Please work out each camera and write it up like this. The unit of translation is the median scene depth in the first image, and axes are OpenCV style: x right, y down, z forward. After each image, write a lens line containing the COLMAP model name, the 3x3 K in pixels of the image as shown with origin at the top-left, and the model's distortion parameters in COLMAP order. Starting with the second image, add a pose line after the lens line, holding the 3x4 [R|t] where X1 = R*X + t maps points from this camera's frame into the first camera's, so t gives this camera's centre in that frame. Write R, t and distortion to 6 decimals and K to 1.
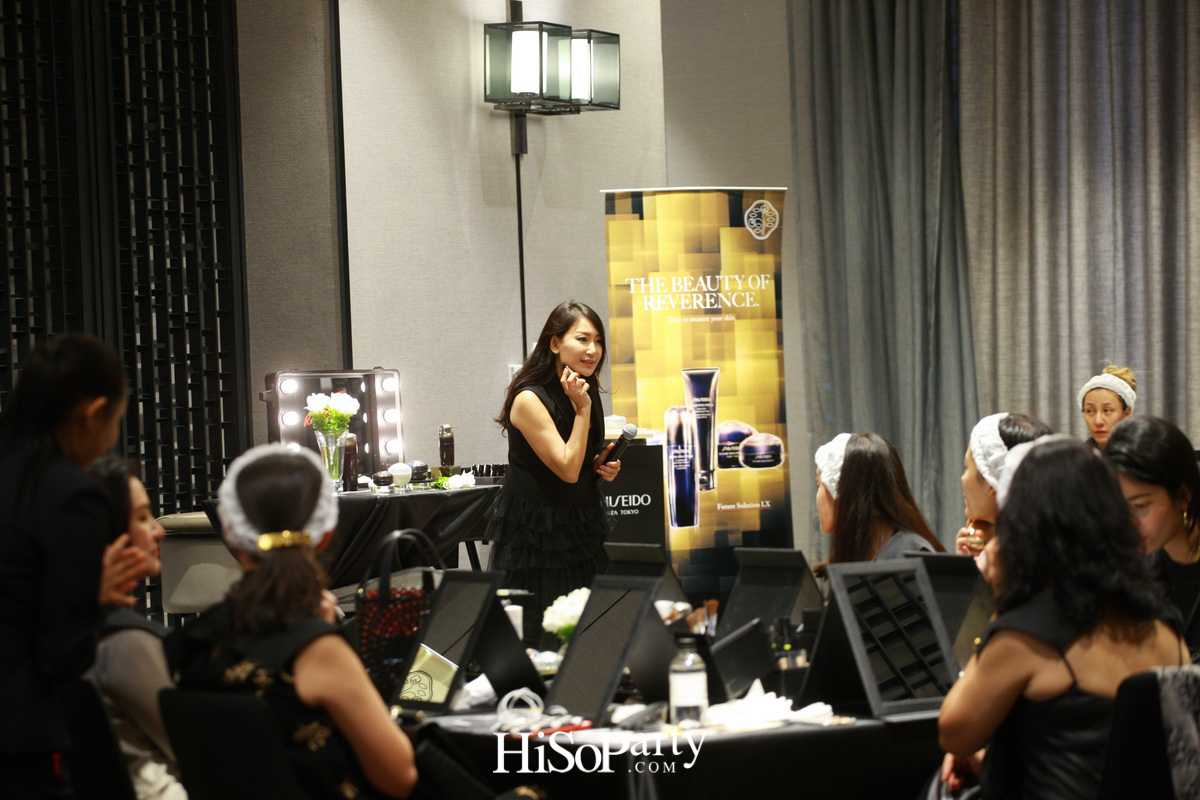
lens RADIAL K [[3486.8, 0, 600.0], [0, 3486.8, 400.0], [0, 0, 1]] dist [0.164891, 1.163423]
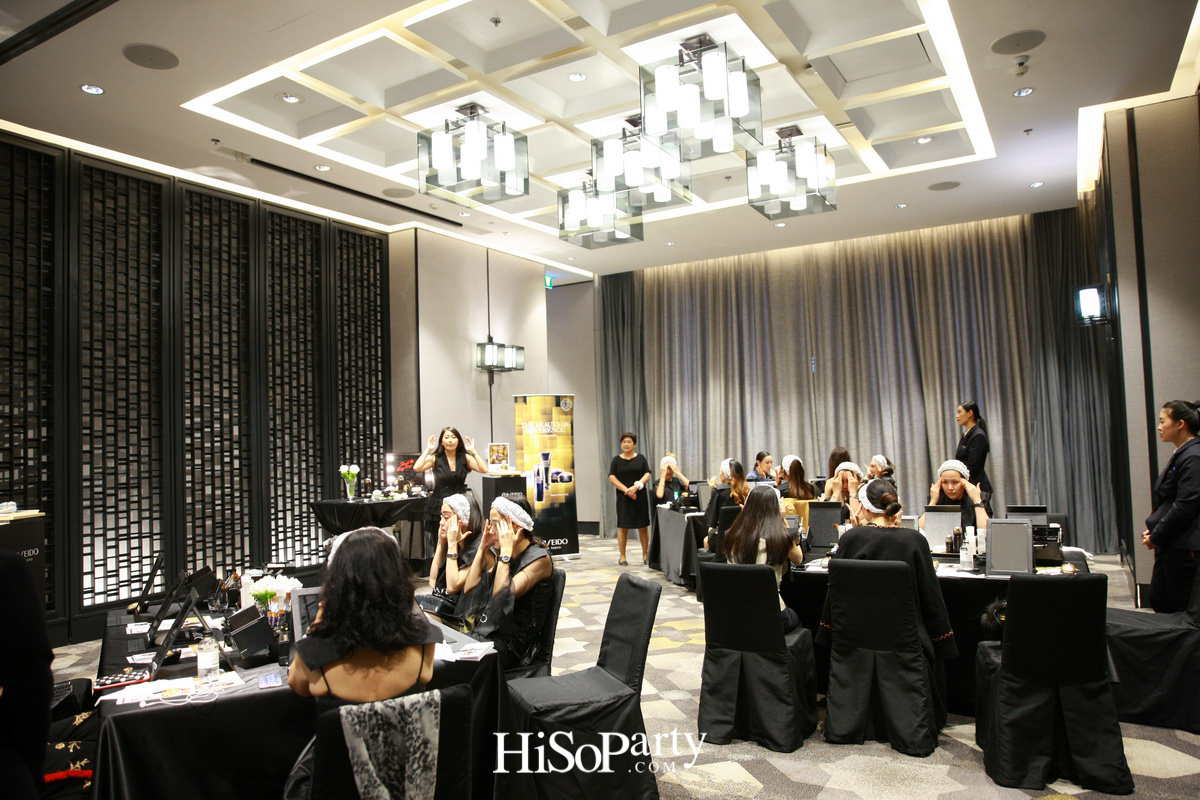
lens RADIAL K [[813.1, 0, 600.0], [0, 813.1, 400.0], [0, 0, 1]] dist [-0.003085, -0.000126]
pose [[0.998977, 0.002210, -0.045159, 0.111148], [-0.004899, 0.998214, -0.059530, -0.011900], [0.044947, 0.059691, 0.997204, 0.262607]]
